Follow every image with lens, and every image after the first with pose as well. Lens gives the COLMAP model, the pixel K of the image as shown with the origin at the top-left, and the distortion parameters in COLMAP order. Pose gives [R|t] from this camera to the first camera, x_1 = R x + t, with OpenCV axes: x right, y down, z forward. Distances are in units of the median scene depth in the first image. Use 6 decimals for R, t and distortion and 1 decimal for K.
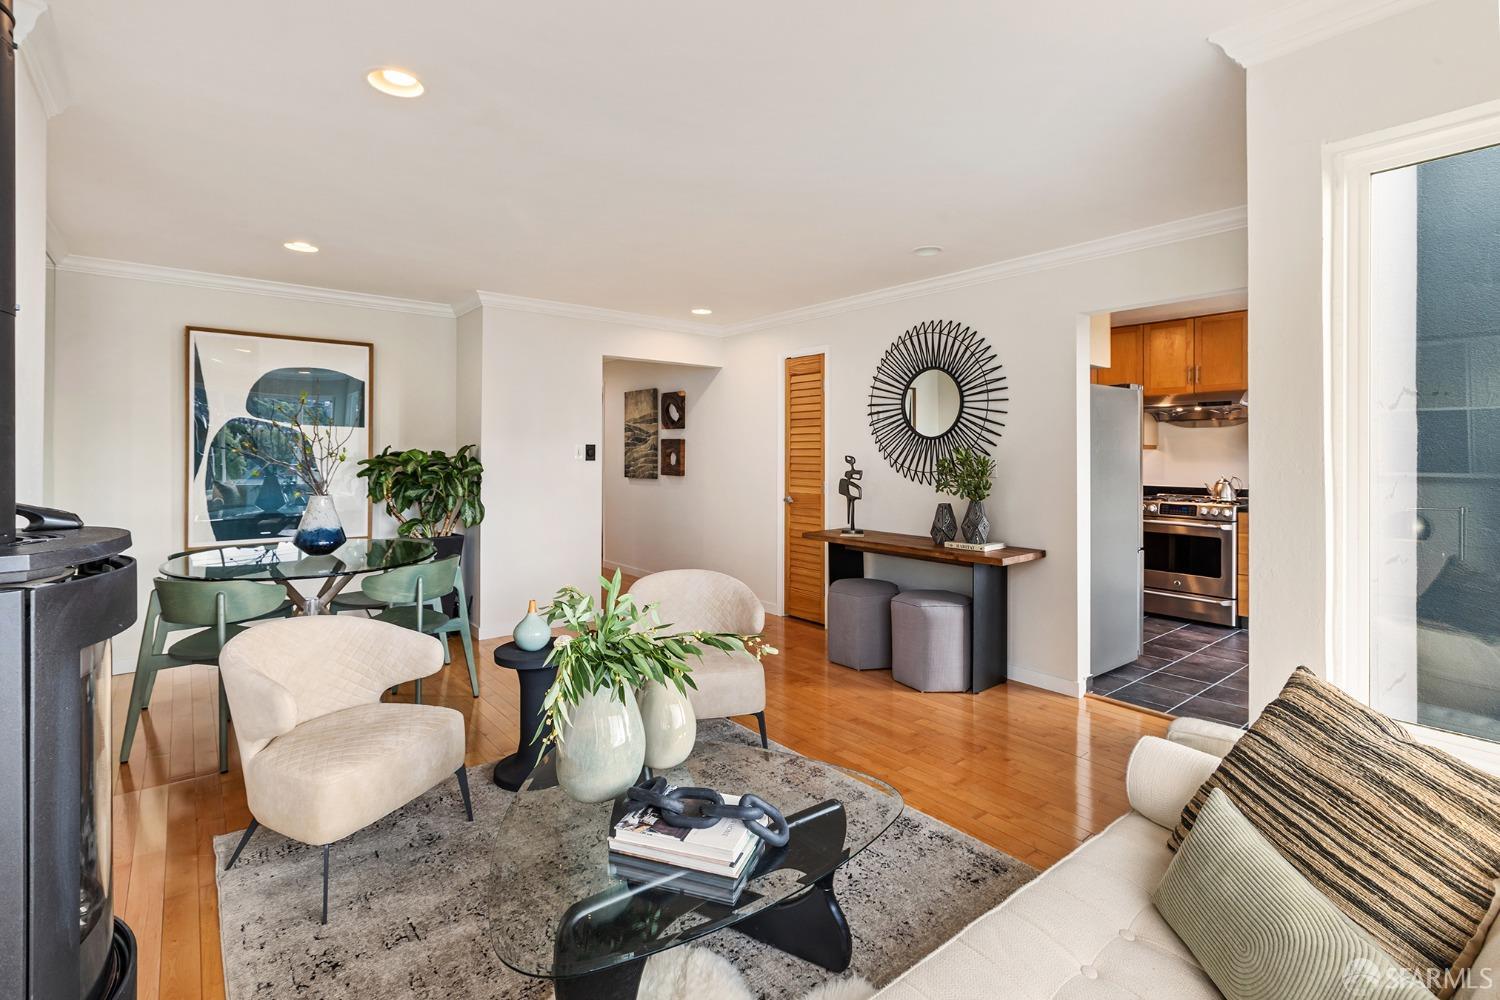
lens RADIAL K [[688.4, 0, 759.8], [0, 688.4, 463.6], [0, 0, 1]] dist [0.001578, -0.000383]
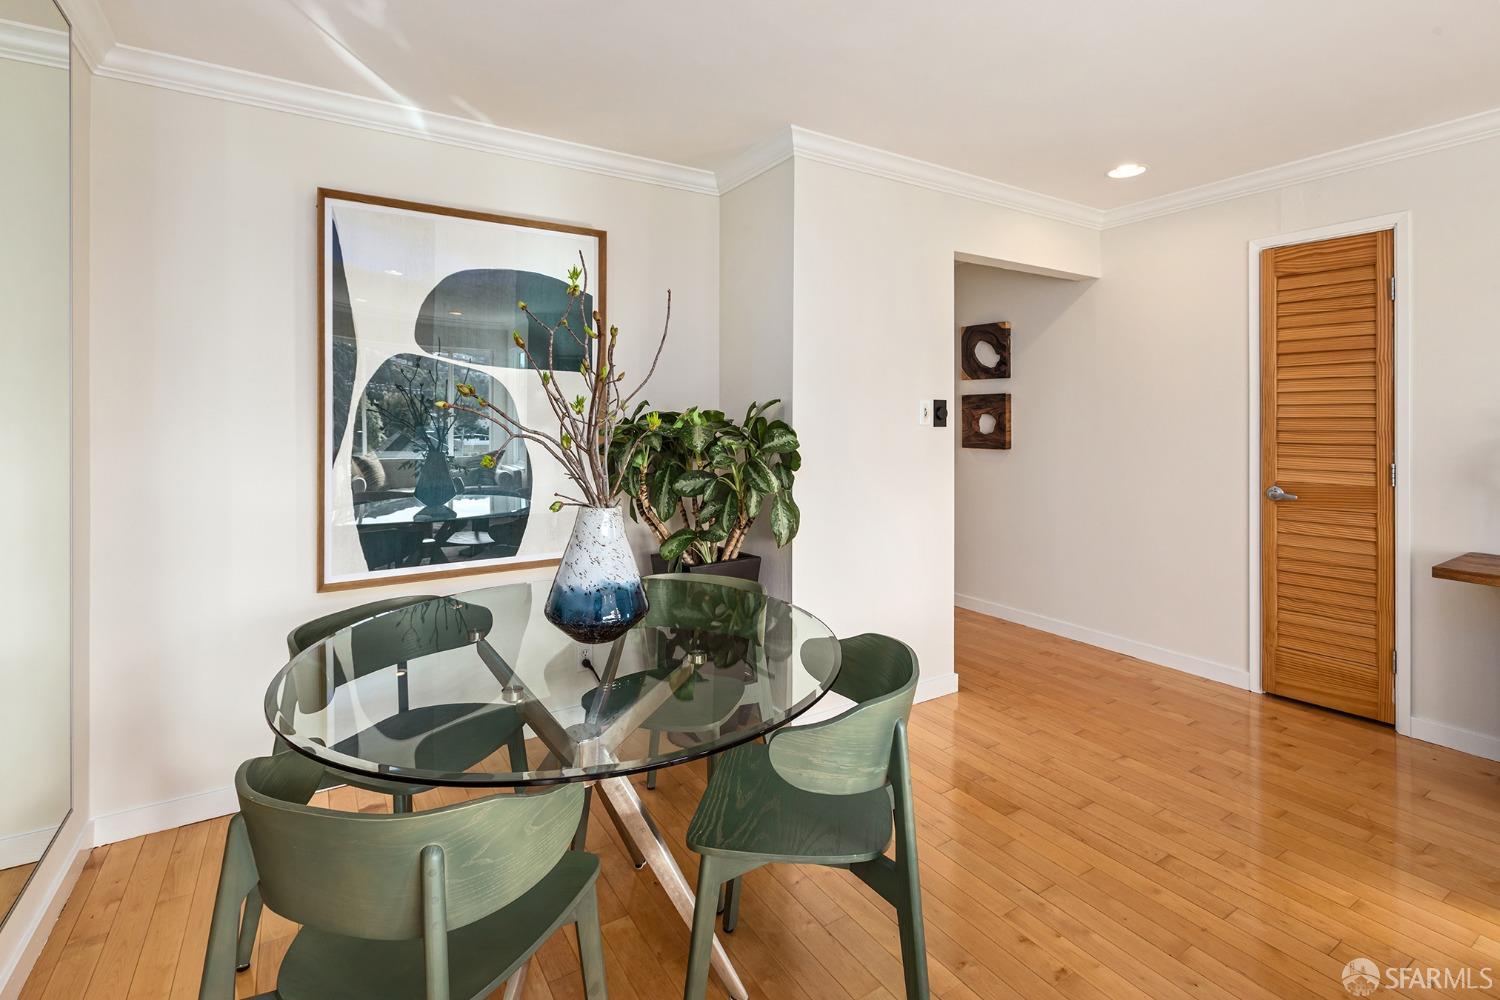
lens RADIAL K [[688.4, 0, 759.8], [0, 688.4, 463.6], [0, 0, 1]] dist [0.001578, -0.000383]
pose [[0.990709, 0.006267, -0.135858, -0.346337], [0.000622, 0.998719, 0.050603, -0.003076], [0.136001, -0.050217, 0.989435, 0.419408]]
